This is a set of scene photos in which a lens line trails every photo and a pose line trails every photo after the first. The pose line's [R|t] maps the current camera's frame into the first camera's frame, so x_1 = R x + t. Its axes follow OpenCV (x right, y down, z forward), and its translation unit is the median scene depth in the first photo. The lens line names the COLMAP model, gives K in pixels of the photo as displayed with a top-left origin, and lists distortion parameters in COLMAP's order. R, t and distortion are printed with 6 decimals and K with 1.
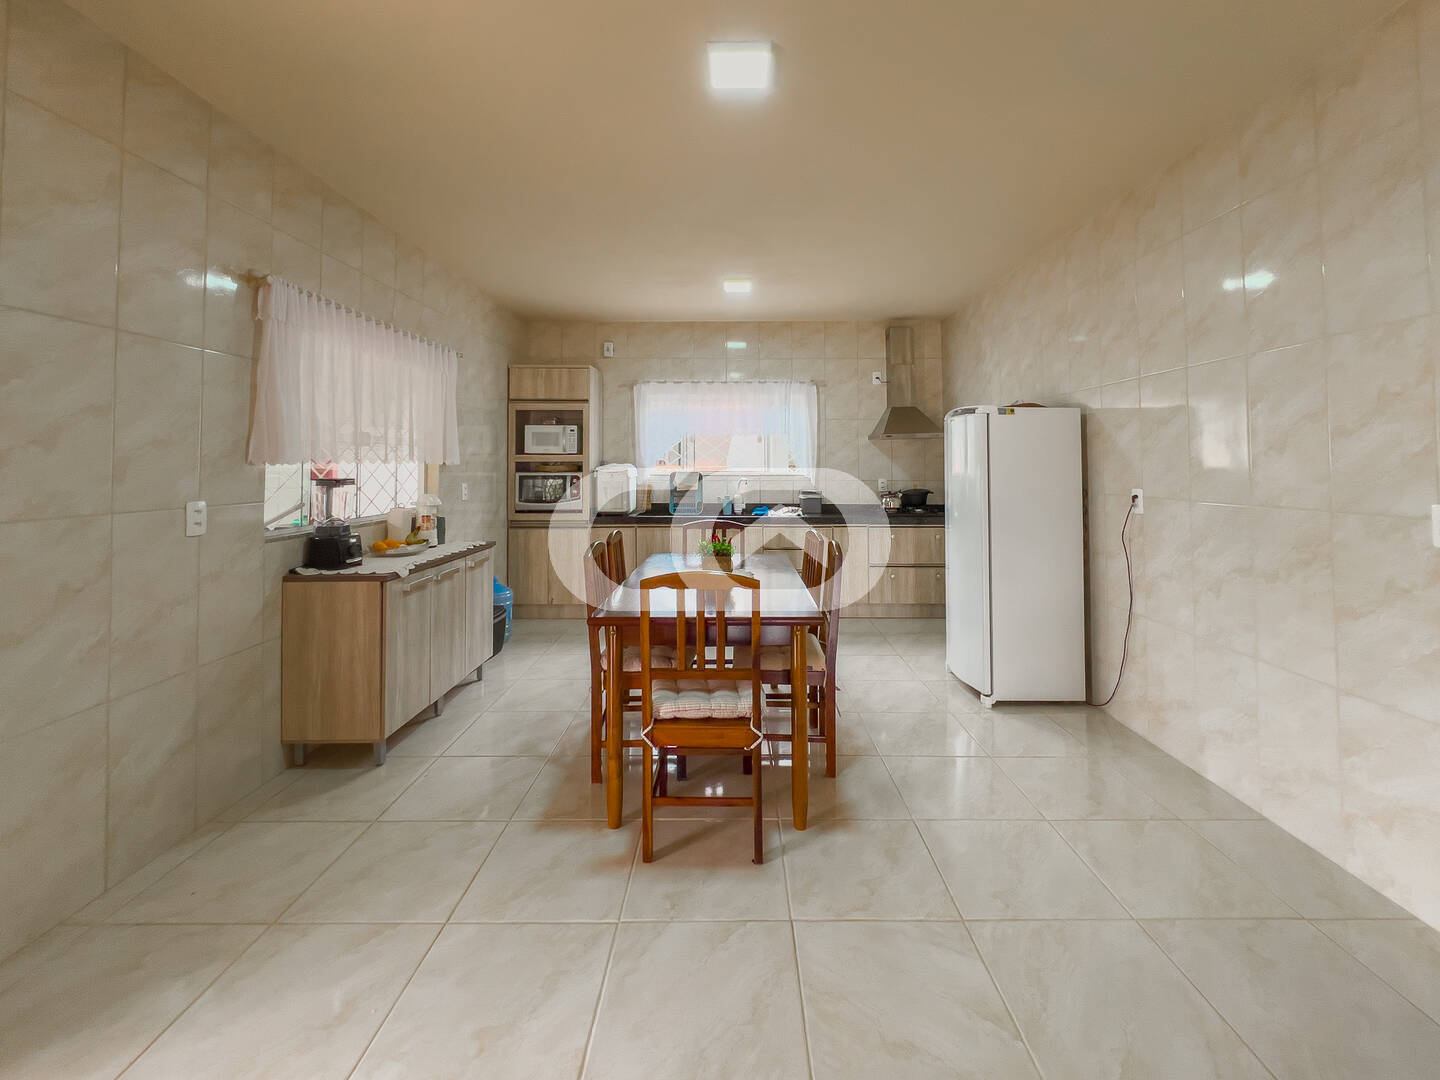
lens RADIAL K [[587.4, 0, 729.4], [0, 587.4, 447.2], [0, 0, 1]] dist [0.001541, -0.000494]
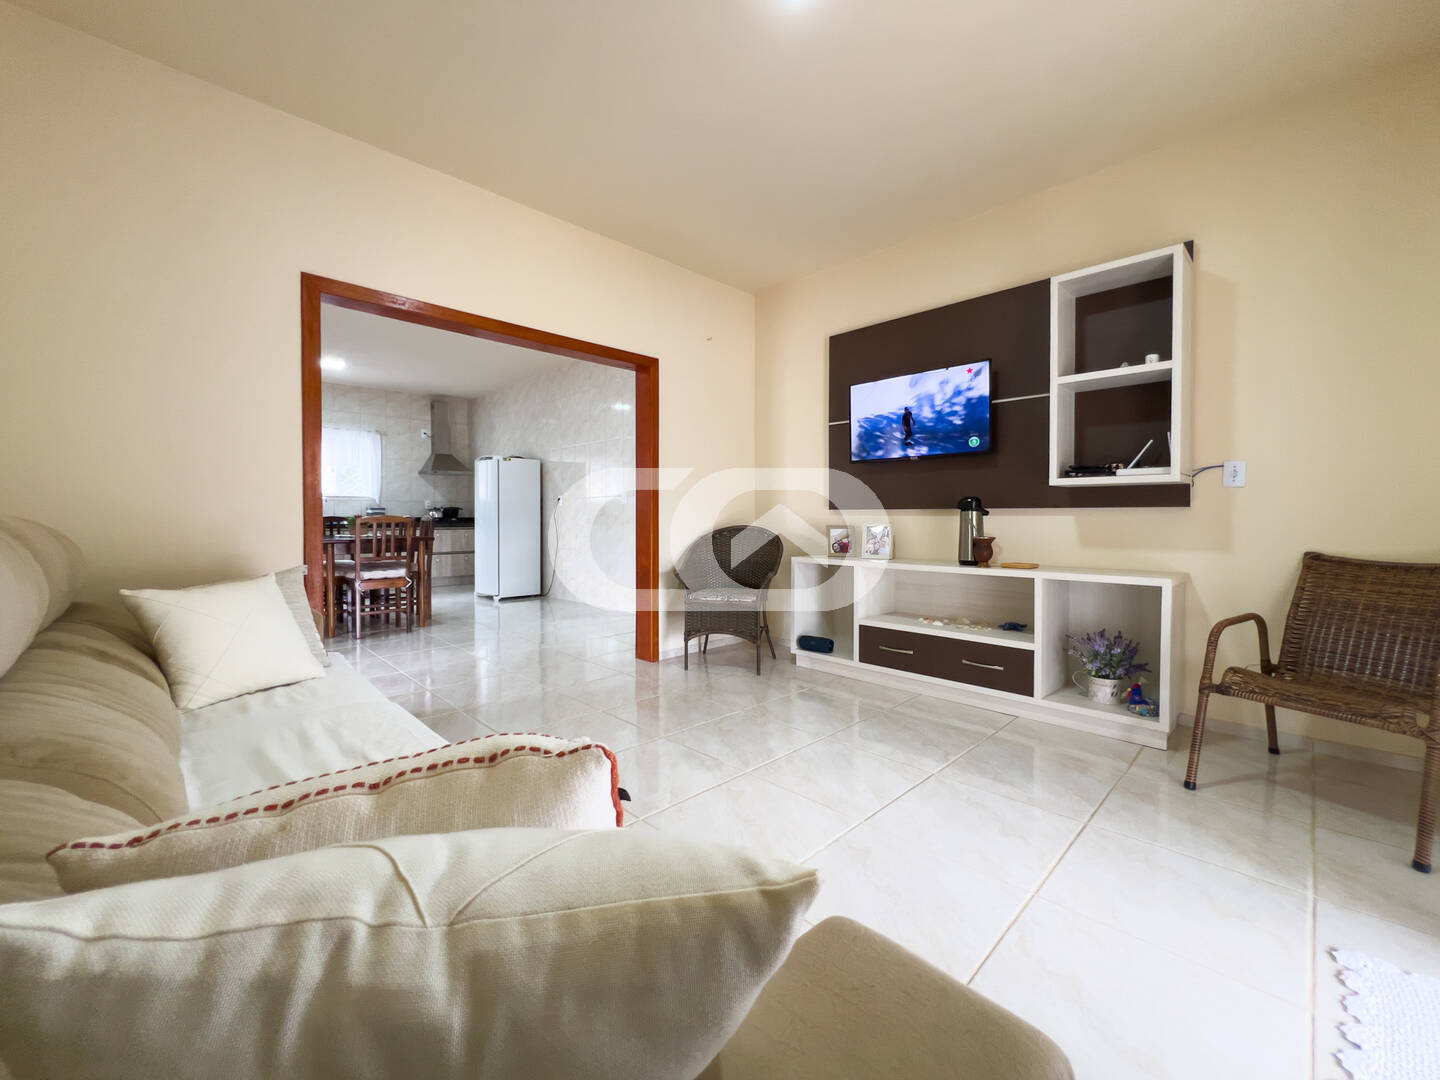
lens RADIAL K [[587.4, 0, 717.4], [0, 587.4, 520.9], [0, 0, 1]] dist [0.001541, -0.000494]
pose [[0.709874, -0.007143, 0.704292, -0.322558], [-0.018081, 0.999434, 0.028360, 0.058031], [-0.704096, -0.032866, 0.709343, -0.697565]]
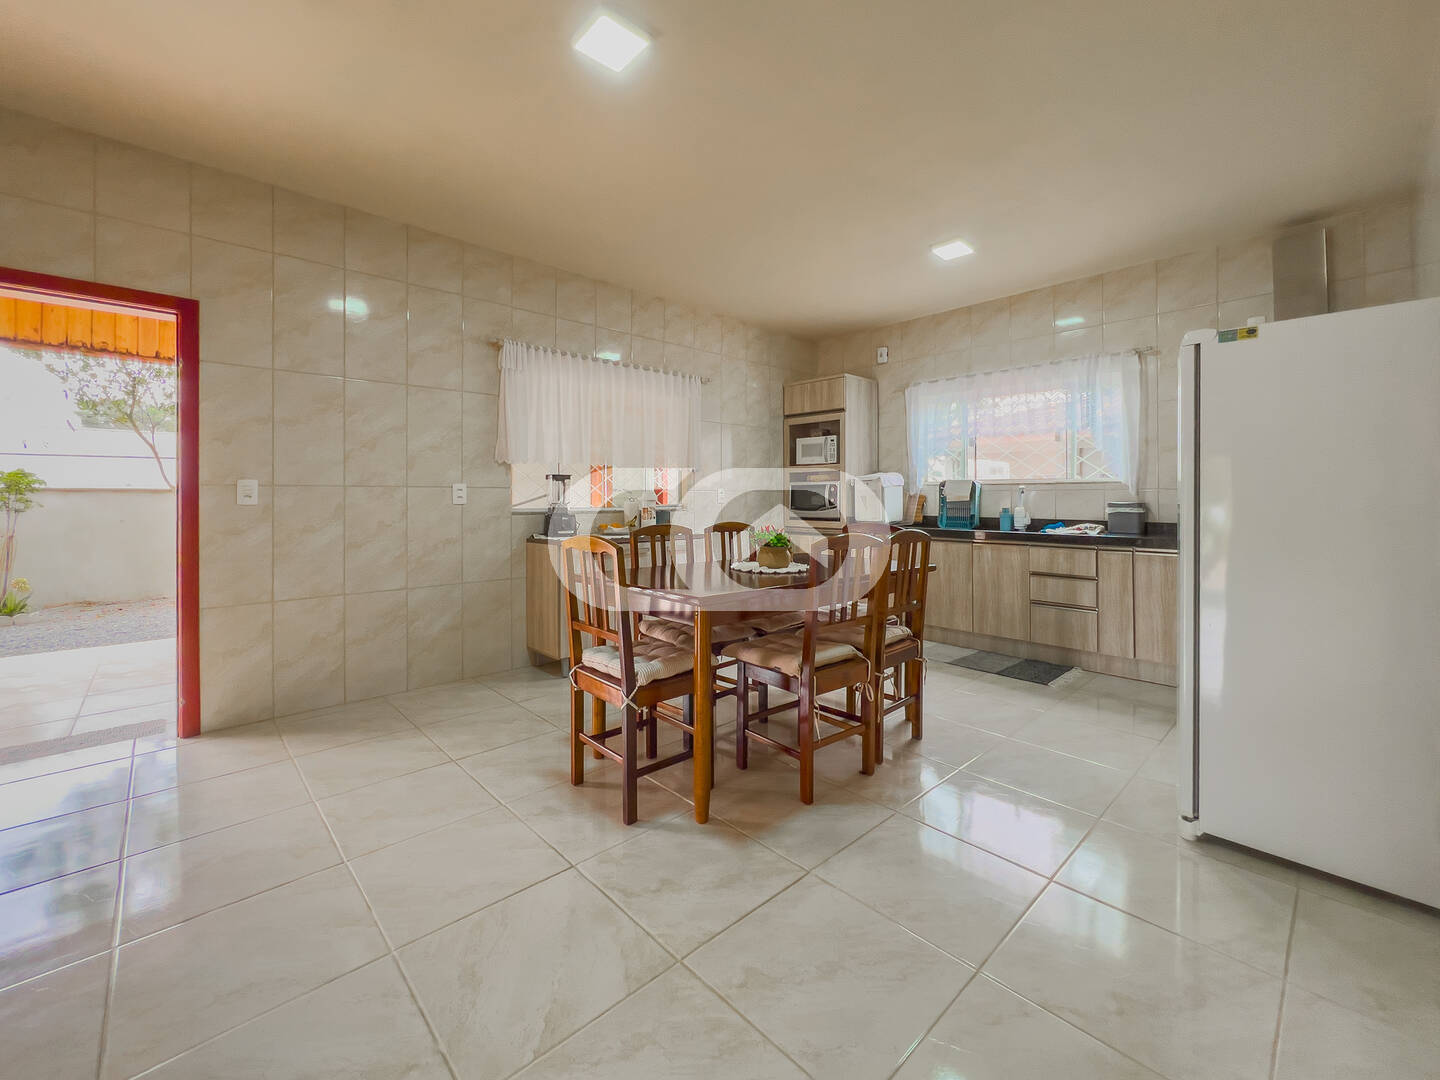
lens RADIAL K [[587.4, 0, 724.8], [0, 587.4, 490.6], [0, 0, 1]] dist [0.001541, -0.000494]
pose [[0.696551, -0.007621, -0.717467, 0.351212], [0.020013, 0.999761, 0.008810, 0.048449], [0.717228, -0.020495, 0.696537, 0.164386]]
